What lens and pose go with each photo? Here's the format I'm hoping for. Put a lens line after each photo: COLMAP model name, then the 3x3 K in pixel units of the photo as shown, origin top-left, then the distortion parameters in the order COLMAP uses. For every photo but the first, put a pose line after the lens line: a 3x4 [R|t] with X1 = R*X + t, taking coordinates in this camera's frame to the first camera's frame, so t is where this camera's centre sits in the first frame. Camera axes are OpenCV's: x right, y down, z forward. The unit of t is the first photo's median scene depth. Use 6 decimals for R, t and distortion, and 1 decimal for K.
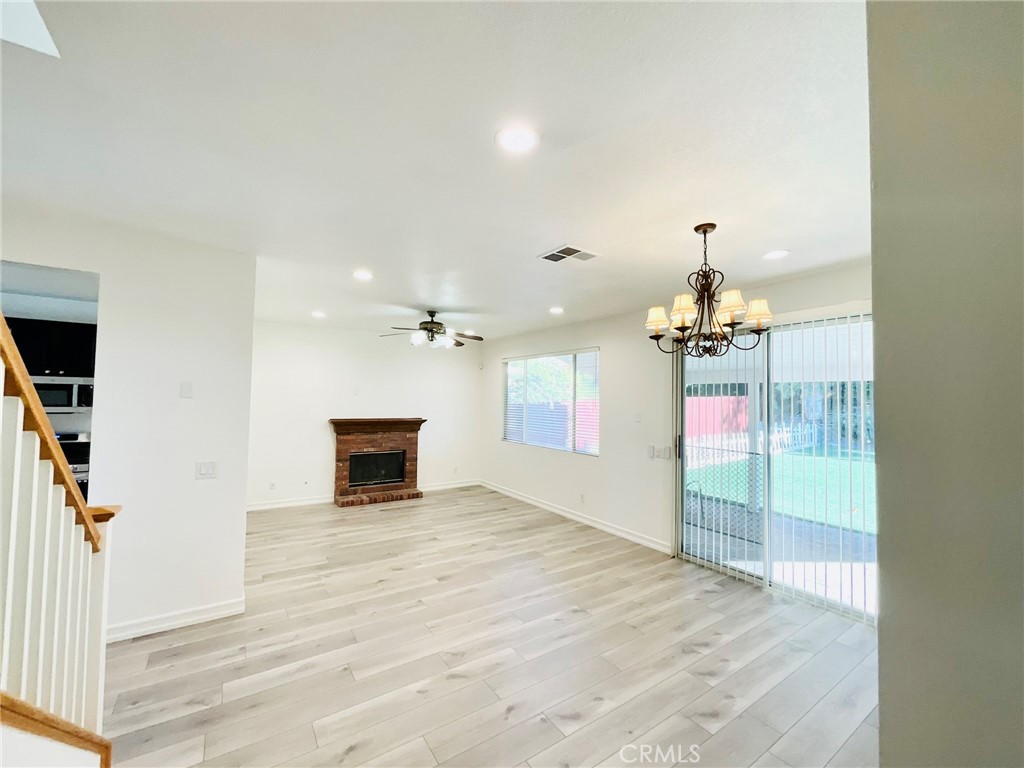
lens RADIAL K [[416.8, 0, 511.4], [0, 416.8, 381.0], [0, 0, 1]] dist [-0.002165, 0.001216]
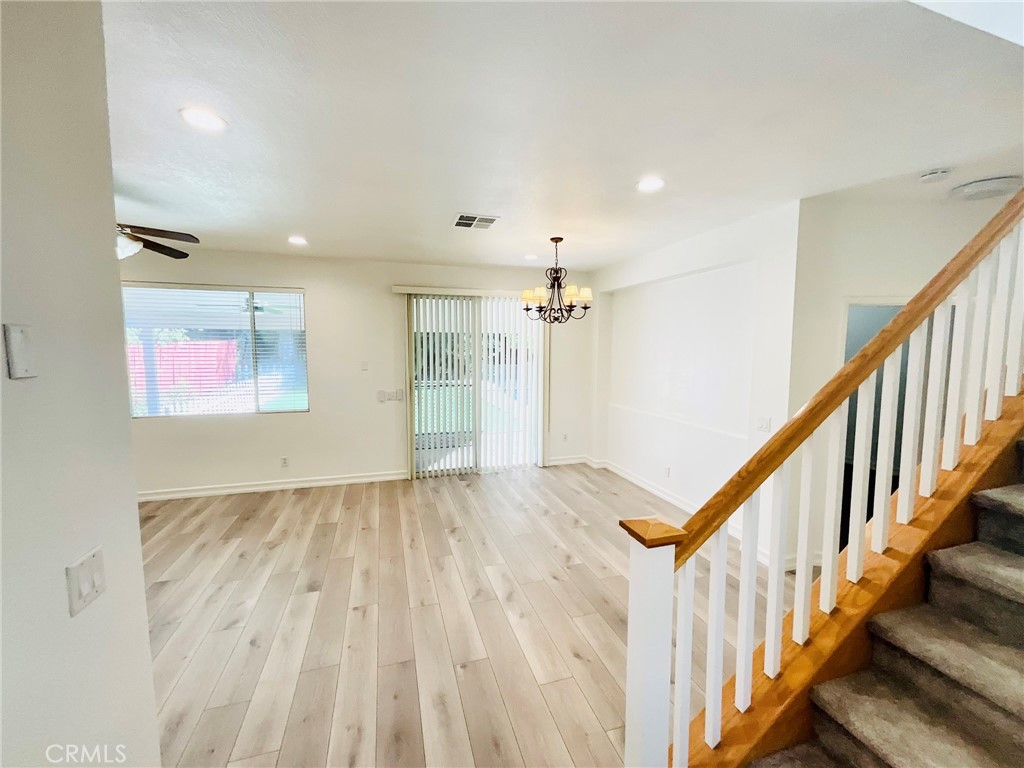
lens RADIAL K [[416.8, 0, 515.2], [0, 416.8, 382.3], [0, 0, 1]] dist [-0.002165, 0.001216]
pose [[0.285072, -0.094080, 0.953878, -0.623130], [-0.042099, 0.992982, 0.110518, -0.001732], [-0.957581, -0.071663, 0.279111, 0.377509]]
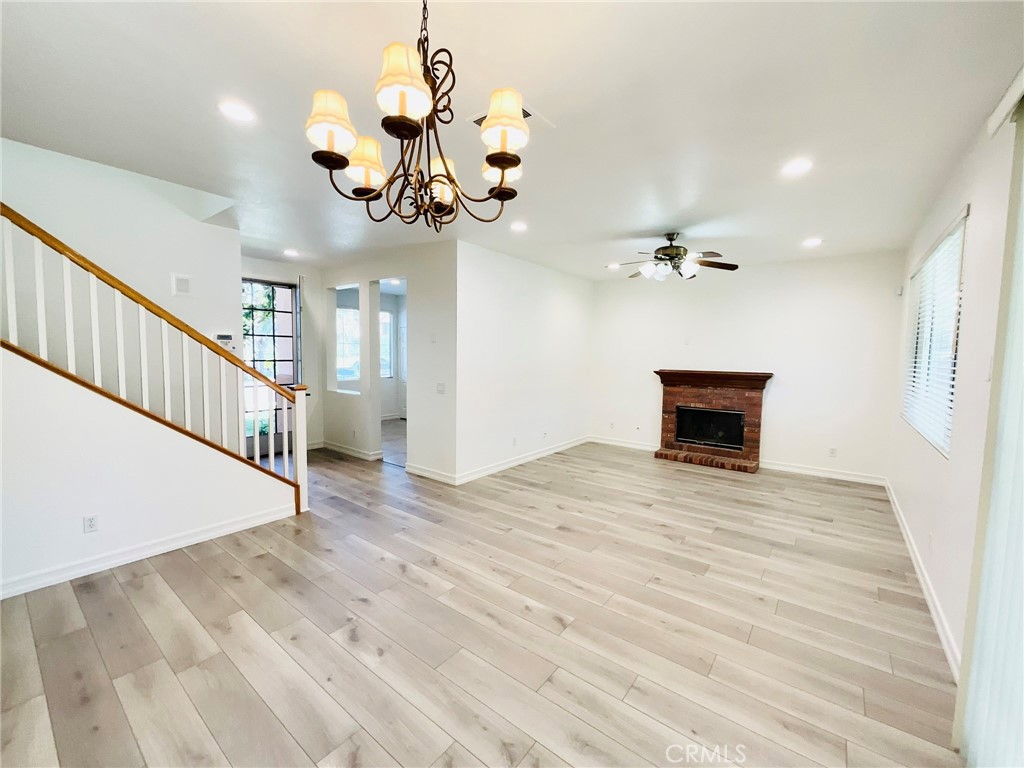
lens RADIAL K [[416.8, 0, 512.7], [0, 416.8, 384.3], [0, 0, 1]] dist [-0.002165, 0.001216]
pose [[0.310887, 0.054117, -0.948905, 0.561490], [0.035493, 0.997020, 0.068490, 0.065698], [0.949784, -0.054972, 0.308040, 0.512083]]
